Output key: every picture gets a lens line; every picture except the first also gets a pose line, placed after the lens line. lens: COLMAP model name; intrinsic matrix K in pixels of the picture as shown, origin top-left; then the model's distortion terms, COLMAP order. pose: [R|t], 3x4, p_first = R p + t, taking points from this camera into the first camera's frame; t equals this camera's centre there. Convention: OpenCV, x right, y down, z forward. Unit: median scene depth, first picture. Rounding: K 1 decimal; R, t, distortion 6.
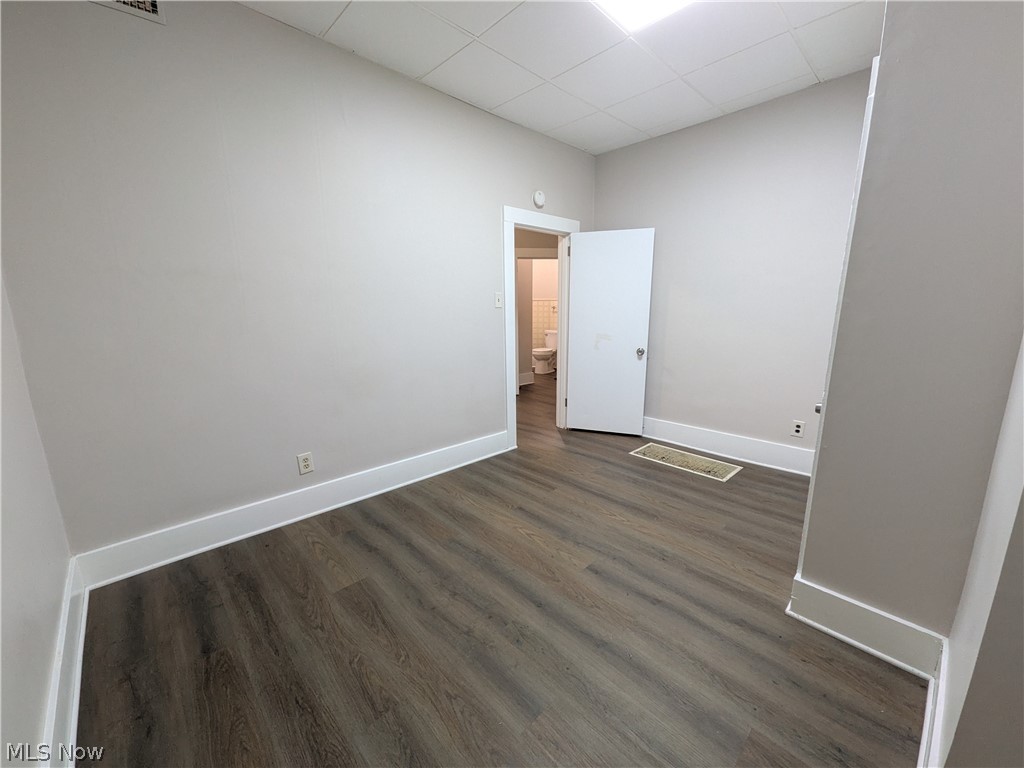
lens RADIAL K [[400.7, 0, 510.0], [0, 400.7, 384.3], [0, 0, 1]] dist [0.010325, -0.001475]
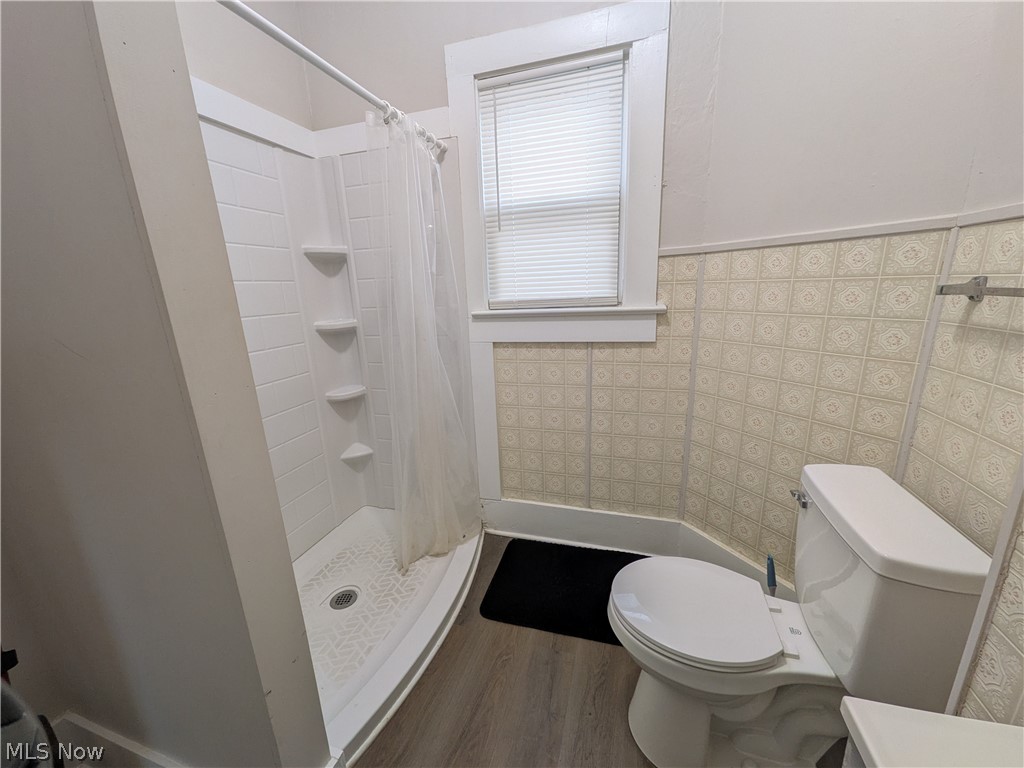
lens RADIAL K [[400.7, 0, 512.5], [0, 400.7, 382.0], [0, 0, 1]] dist [0.010325, -0.001475]
pose [[0.475626, 0.195571, -0.857632, 0.148403], [-0.148712, 0.978815, 0.140732, -0.162626], [0.866986, 0.060604, 0.494633, 0.835110]]
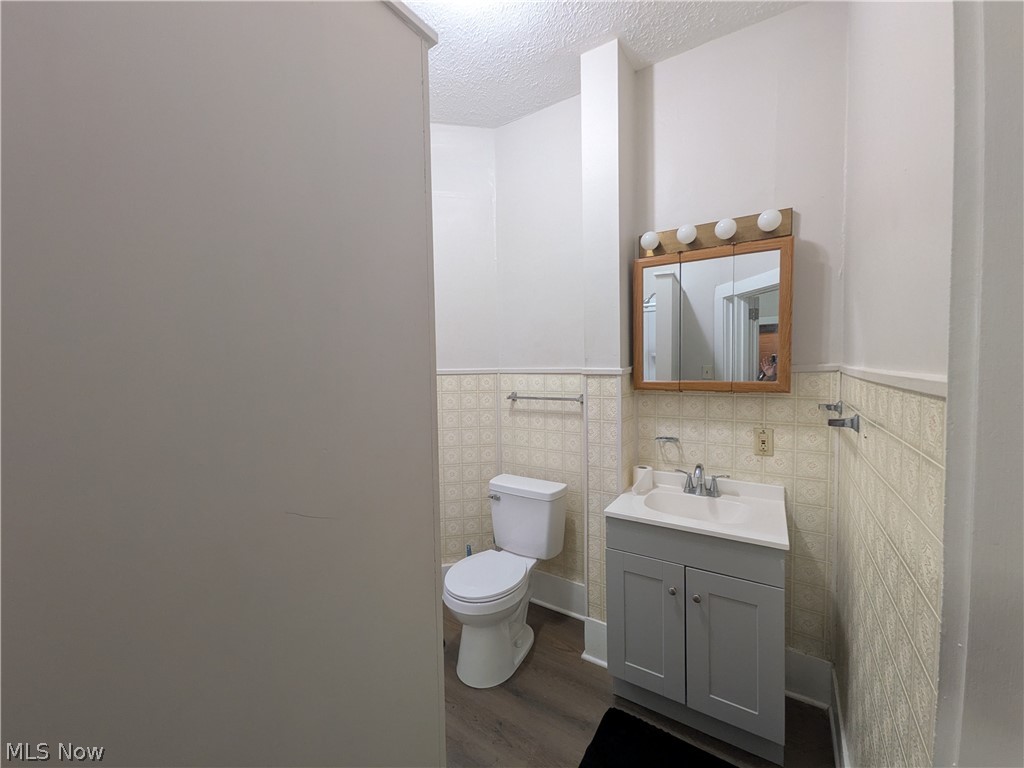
lens RADIAL K [[400.7, 0, 513.4], [0, 400.7, 381.8], [0, 0, 1]] dist [0.010325, -0.001475]
pose [[0.978961, -0.015793, 0.203437, 0.049021], [0.050572, 0.984673, -0.166920, -0.151894], [-0.197683, 0.173696, 0.964754, 0.709556]]
